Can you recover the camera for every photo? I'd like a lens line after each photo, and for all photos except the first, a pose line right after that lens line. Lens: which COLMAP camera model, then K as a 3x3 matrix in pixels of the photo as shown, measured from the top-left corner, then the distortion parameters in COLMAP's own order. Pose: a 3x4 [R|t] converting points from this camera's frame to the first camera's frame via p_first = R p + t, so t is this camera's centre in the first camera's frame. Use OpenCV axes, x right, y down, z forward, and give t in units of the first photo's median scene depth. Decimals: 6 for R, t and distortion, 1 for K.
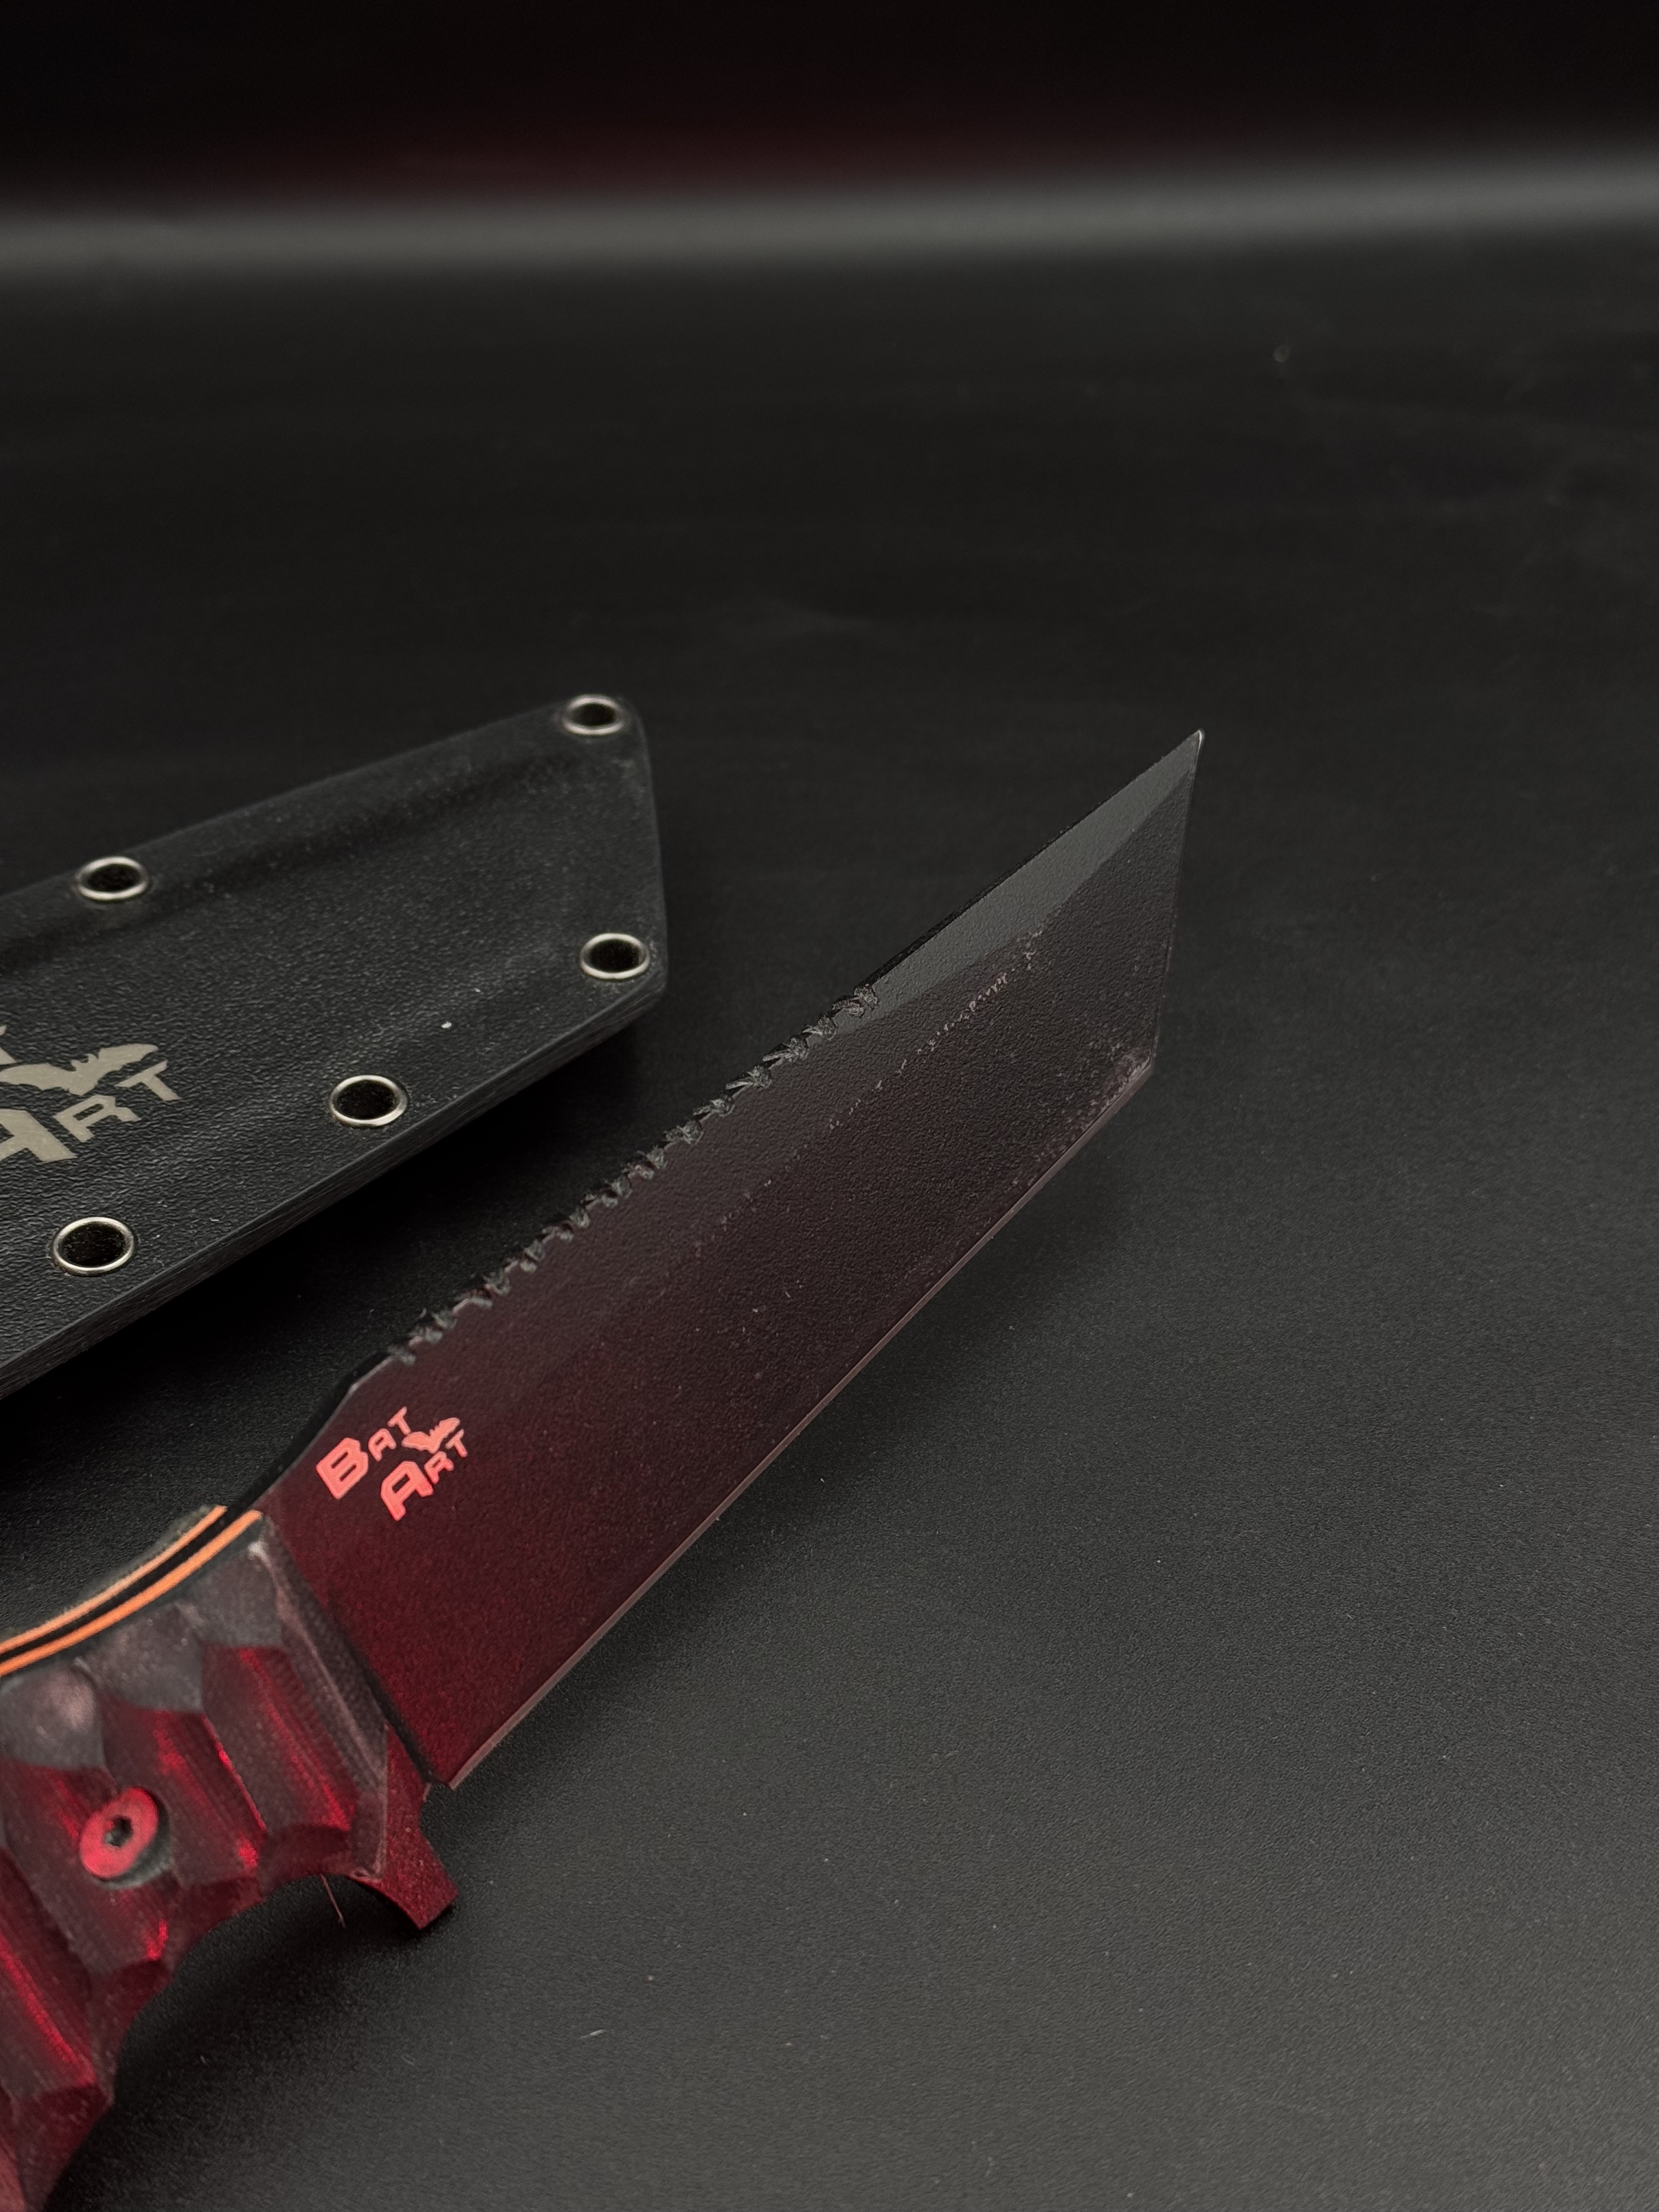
lens RADIAL K [[3178.9, 0, 829.5], [0, 3178.9, 1106.0], [0, 0, 1]] dist [0.150147, -0.158384]
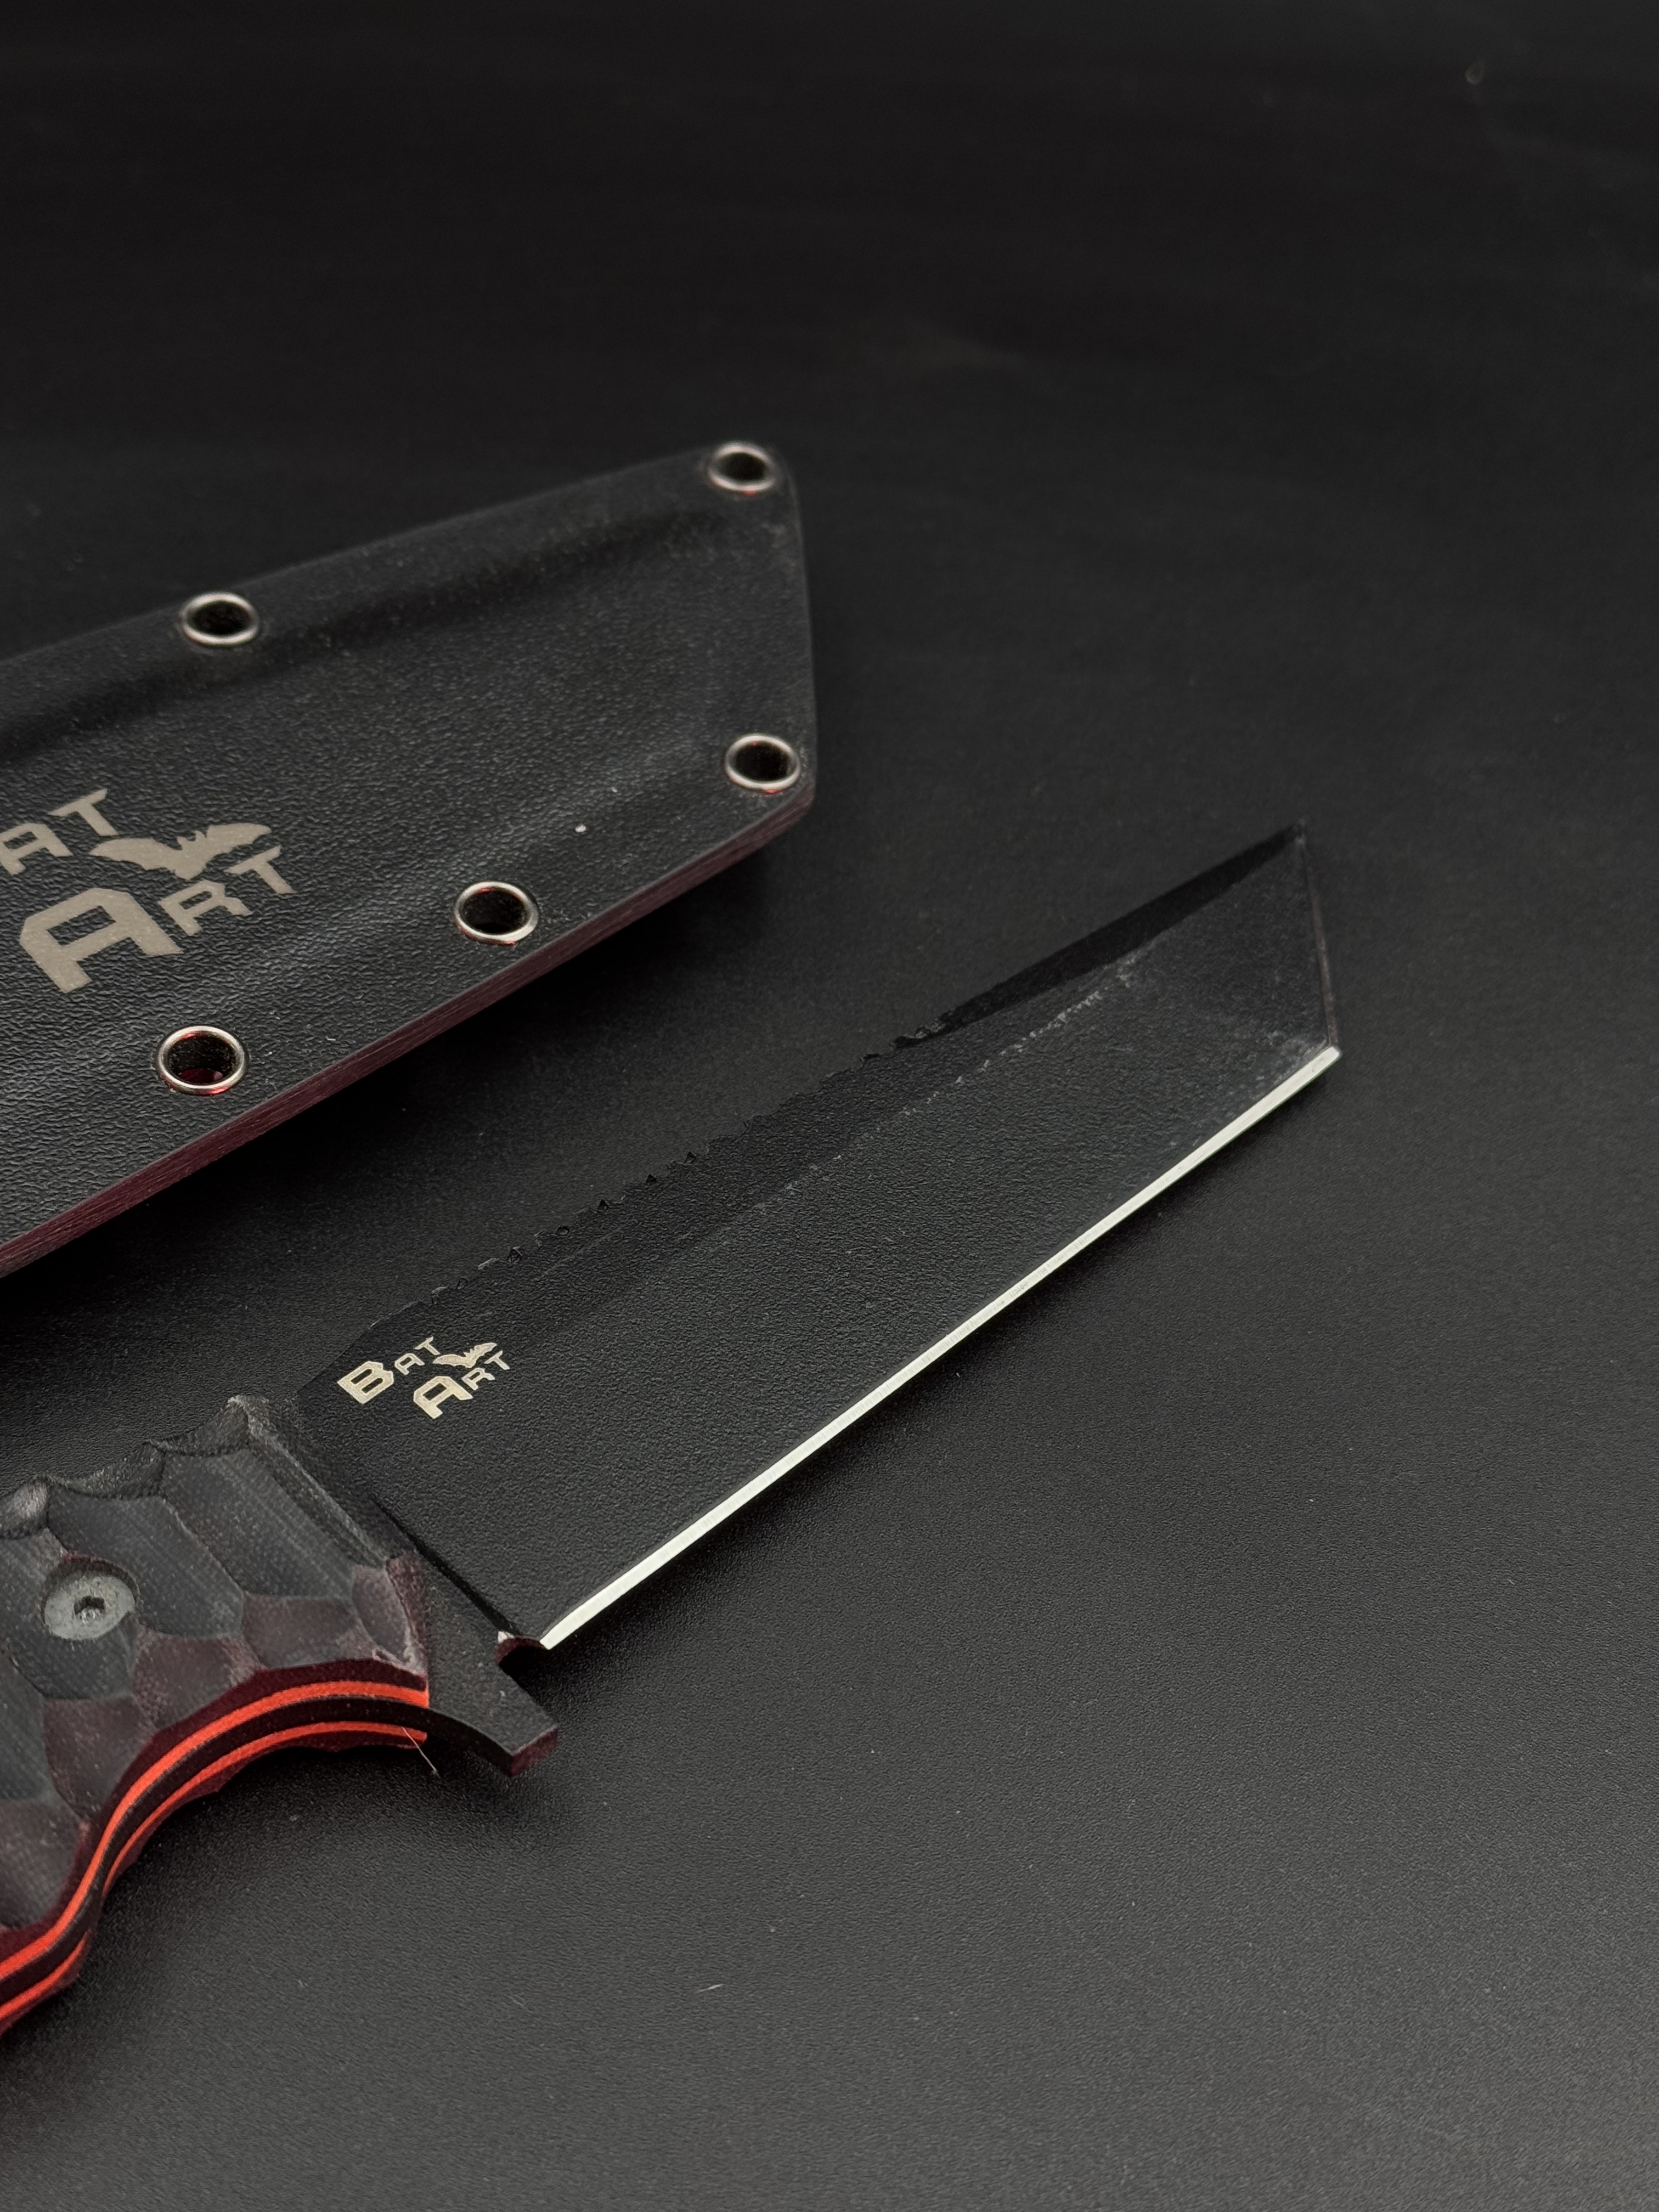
lens RADIAL K [[3178.9, 0, 829.5], [0, 3178.9, 1106.0], [0, 0, 1]] dist [0.150147, -0.158384]
pose [[0.995324, 0.089921, 0.035272, -0.072746], [-0.093913, 0.986298, 0.135637, -0.076854], [-0.022592, -0.138315, 0.990131, 0.072913]]
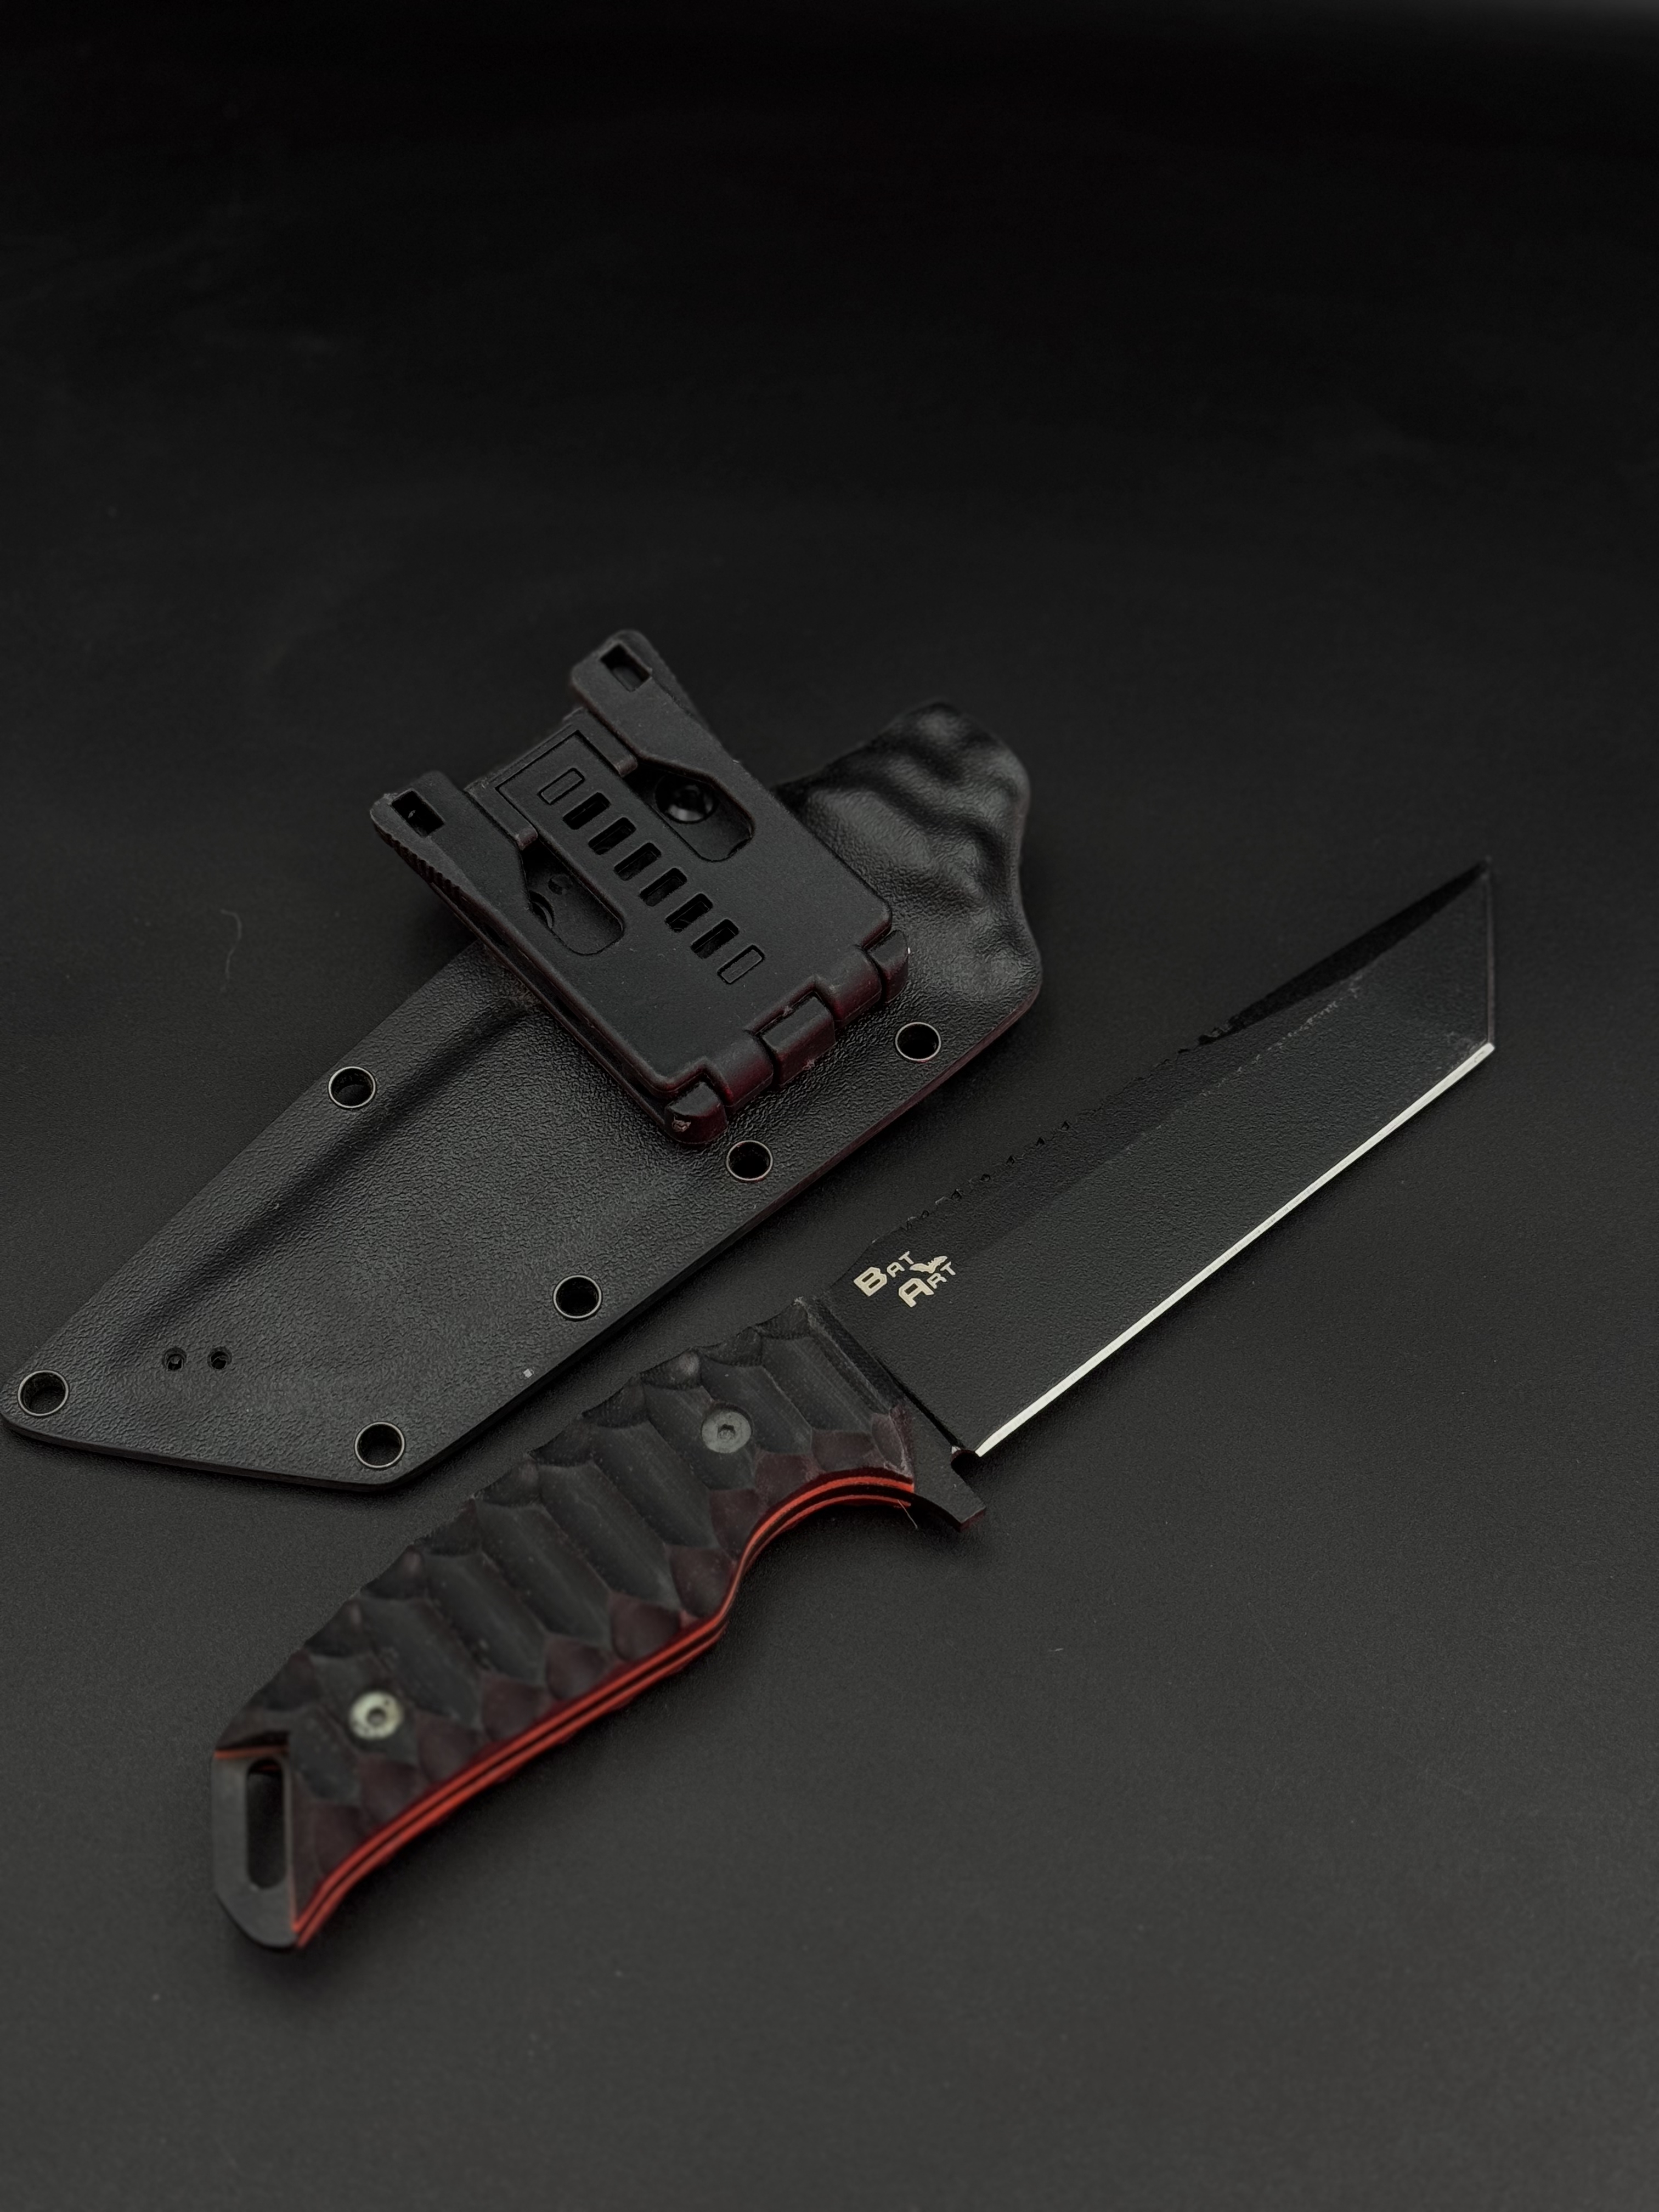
lens RADIAL K [[3178.9, 0, 829.5], [0, 3178.9, 1106.0], [0, 0, 1]] dist [0.150147, -0.158384]
pose [[0.992212, 0.119827, -0.034023, -0.134279], [-0.100865, 0.933161, 0.345017, -0.415147], [0.073091, -0.338898, 0.937980, -0.367466]]
